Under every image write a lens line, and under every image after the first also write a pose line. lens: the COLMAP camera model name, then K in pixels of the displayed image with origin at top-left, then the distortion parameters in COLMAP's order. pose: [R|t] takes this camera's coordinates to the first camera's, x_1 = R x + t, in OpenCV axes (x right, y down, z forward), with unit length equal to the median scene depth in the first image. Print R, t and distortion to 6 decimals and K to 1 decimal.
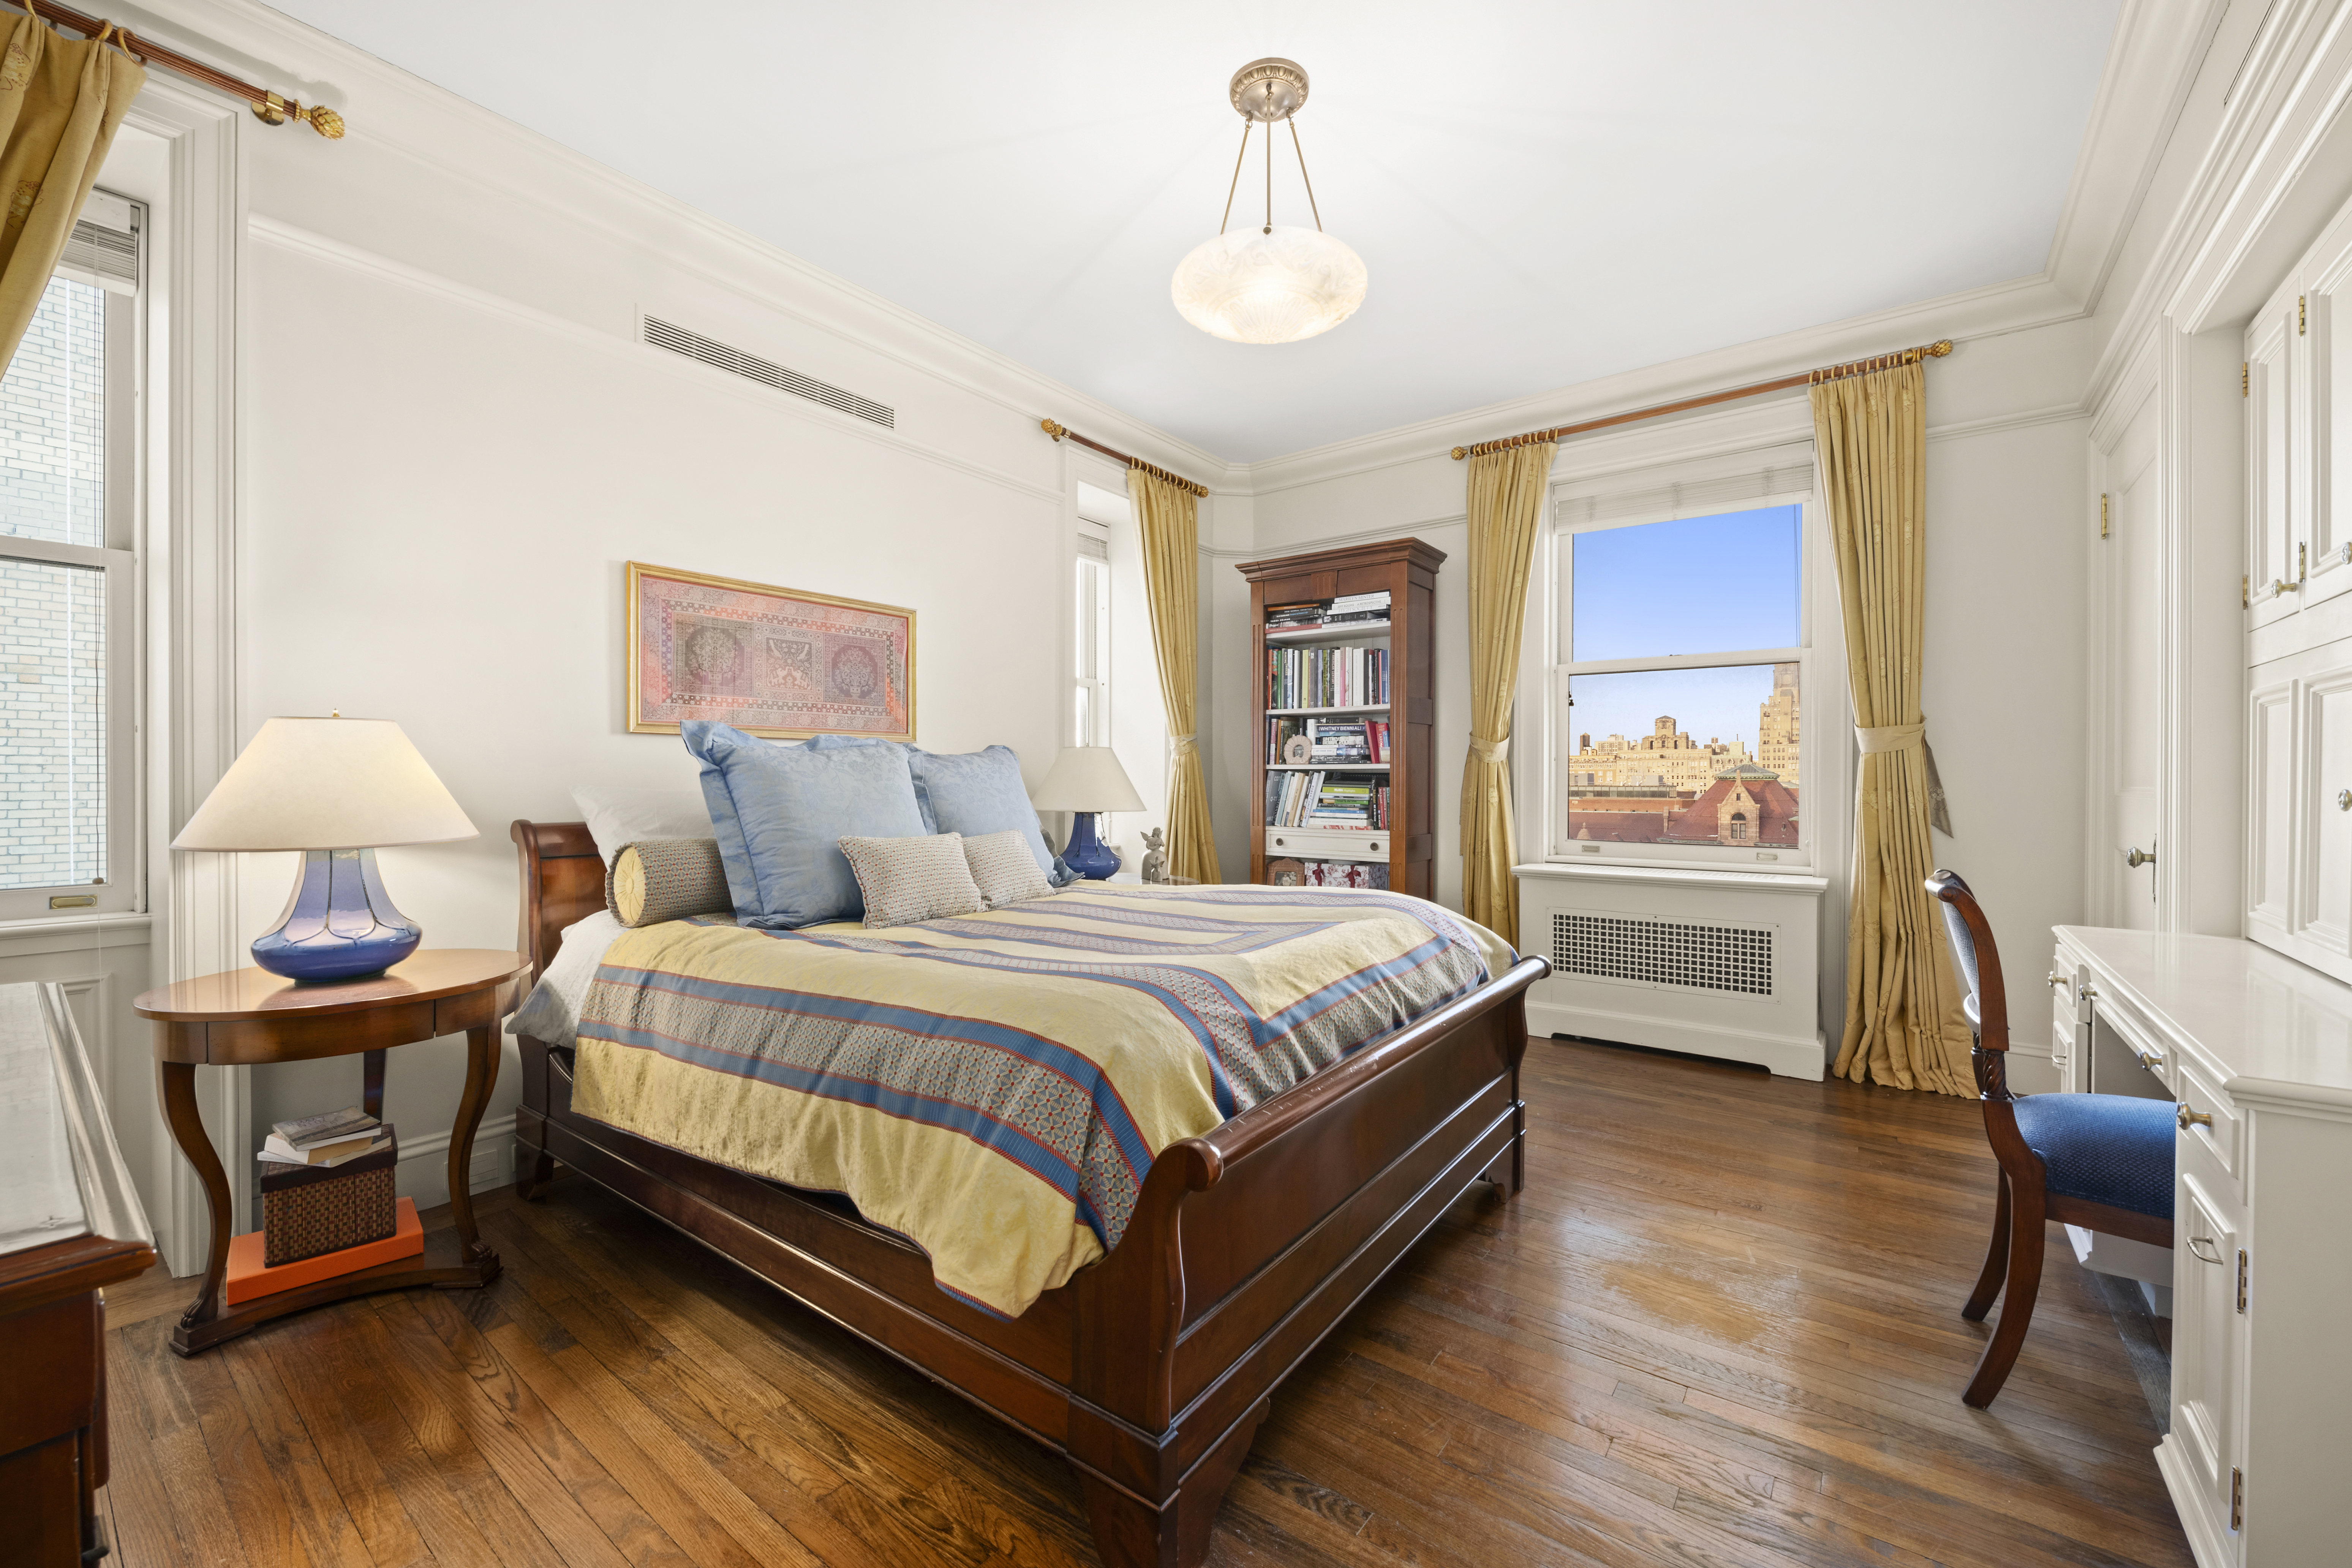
lens RADIAL K [[940.5, 0, 1173.1], [0, 940.5, 788.5], [0, 0, 1]] dist [-0.010008, -0.000332]
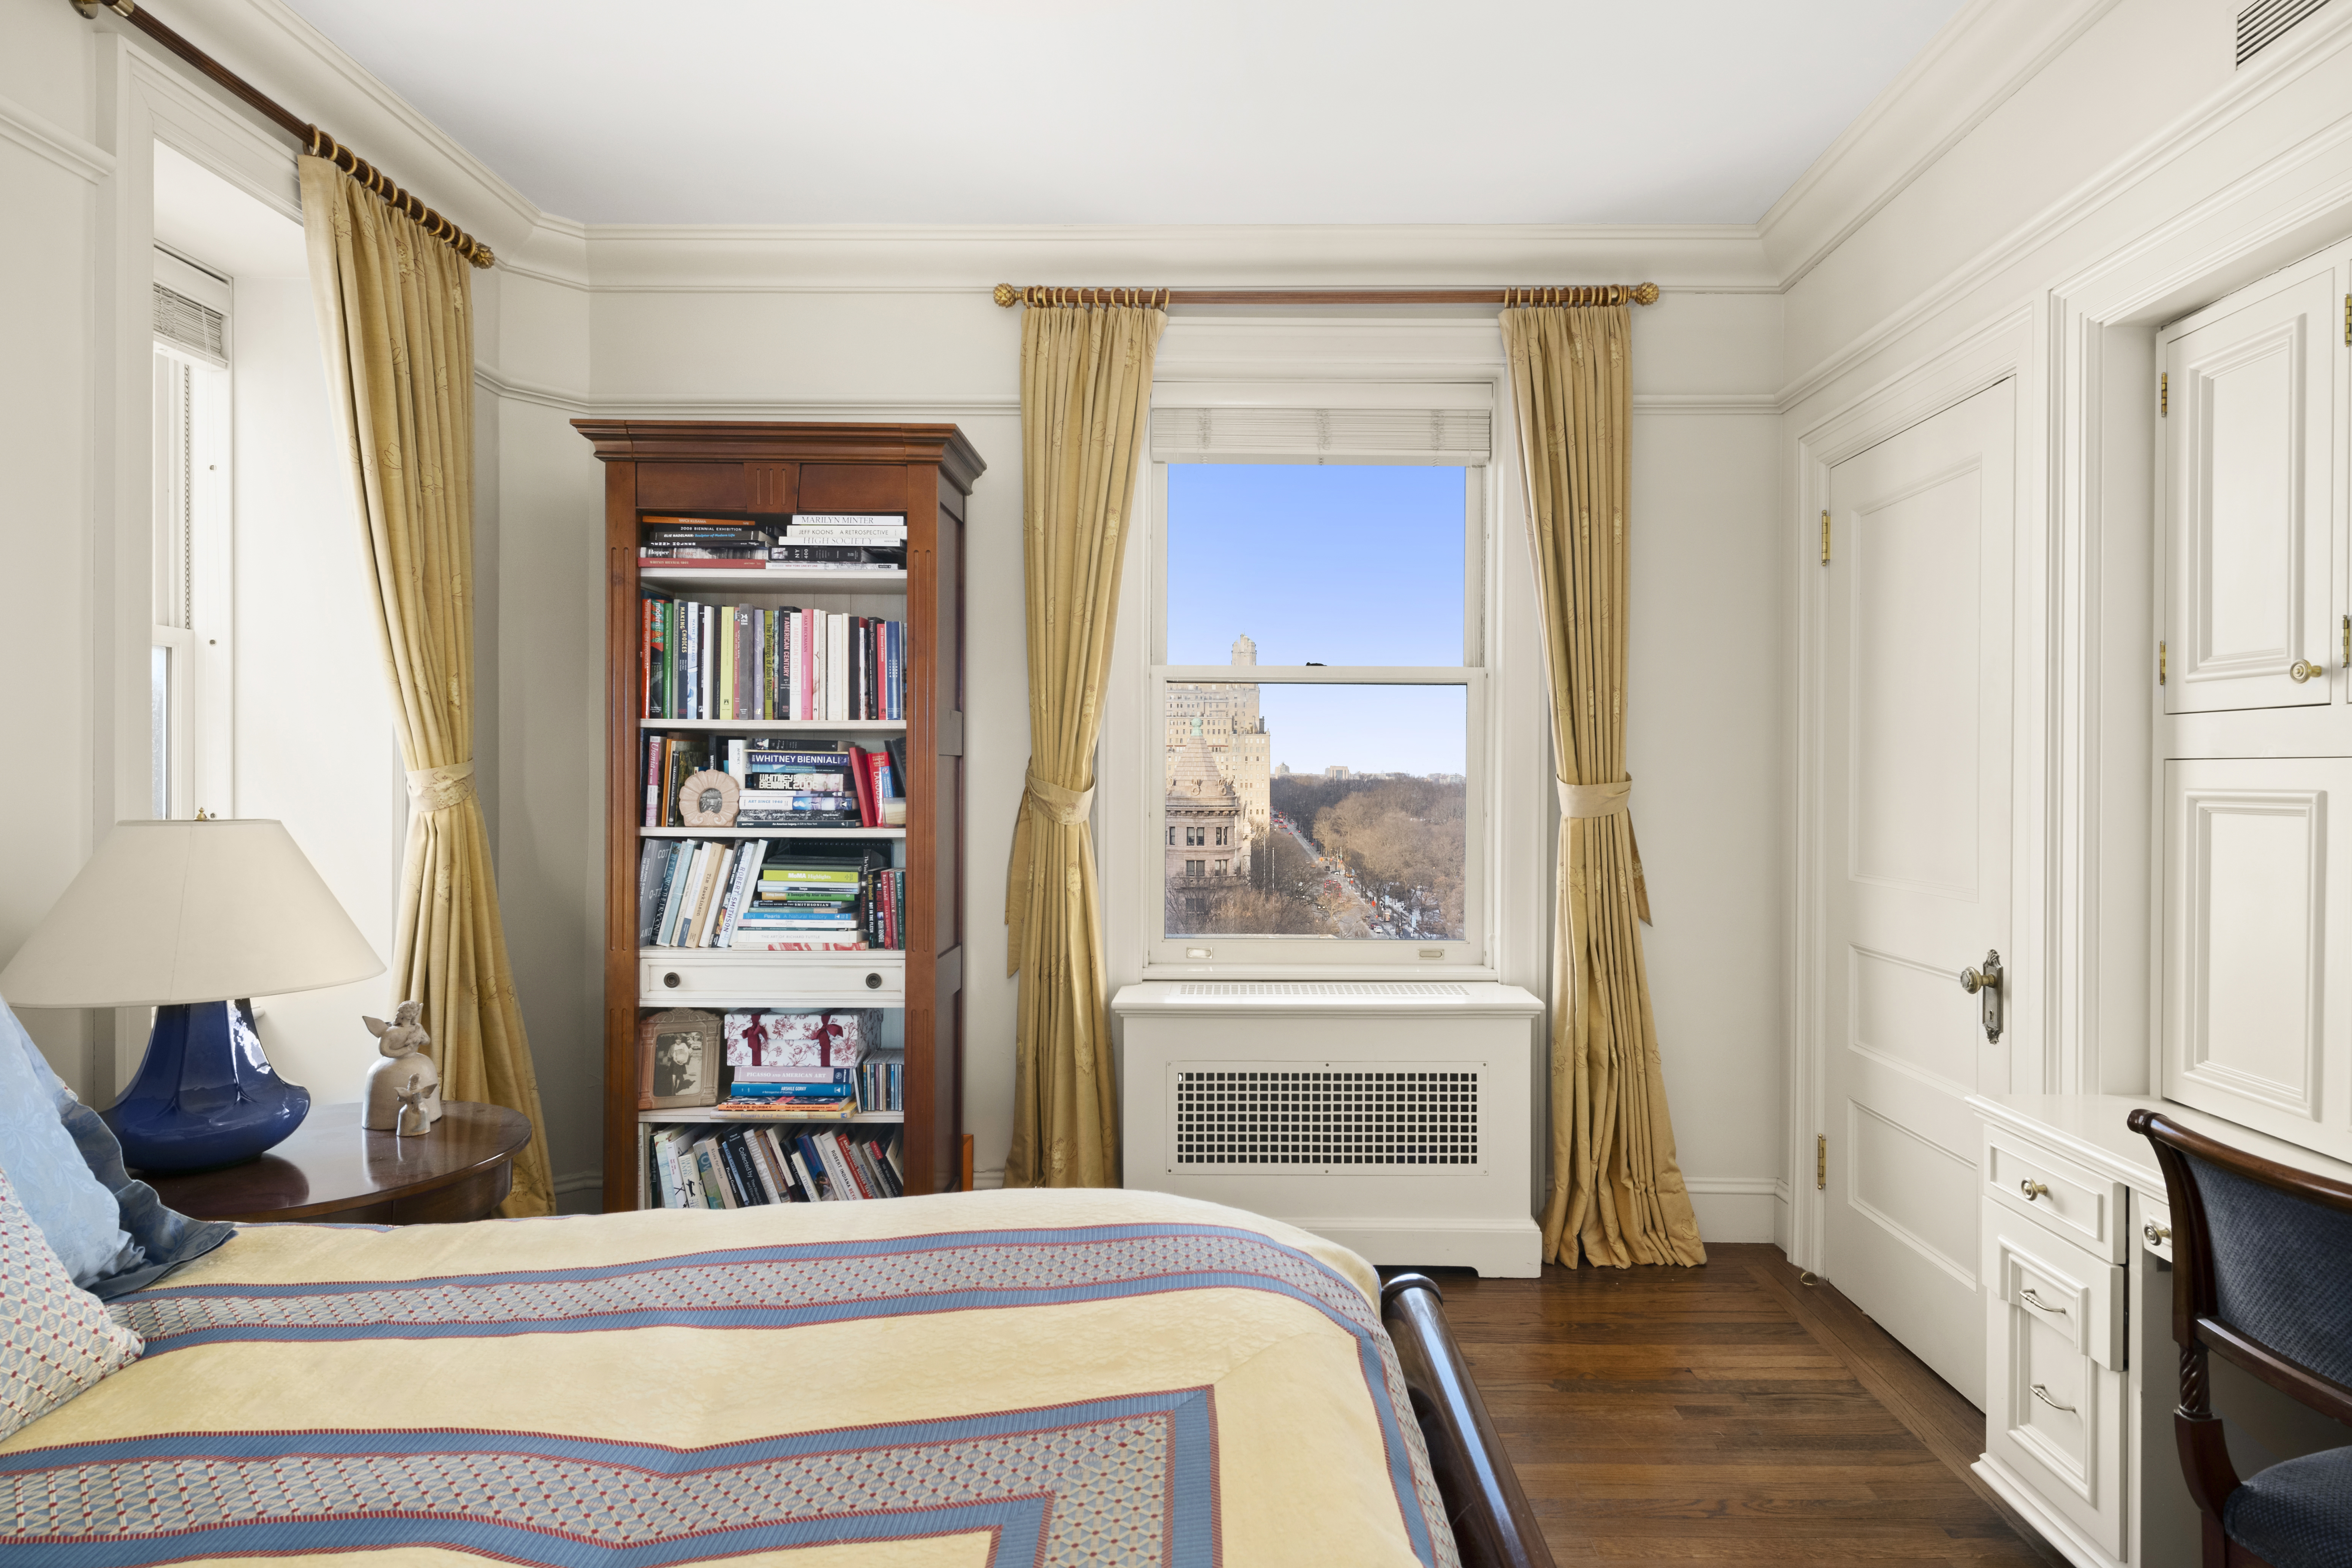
lens RADIAL K [[1213.7, 0, 1186.7], [0, 1213.7, 763.4], [0, 0, 1]] dist [0.009499, -0.002517]
pose [[0.794865, 0.001877, 0.606783, -0.067143], [0.002197, 0.999980, -0.005972, -0.058248], [-0.606782, 0.006080, 0.794845, 0.323191]]
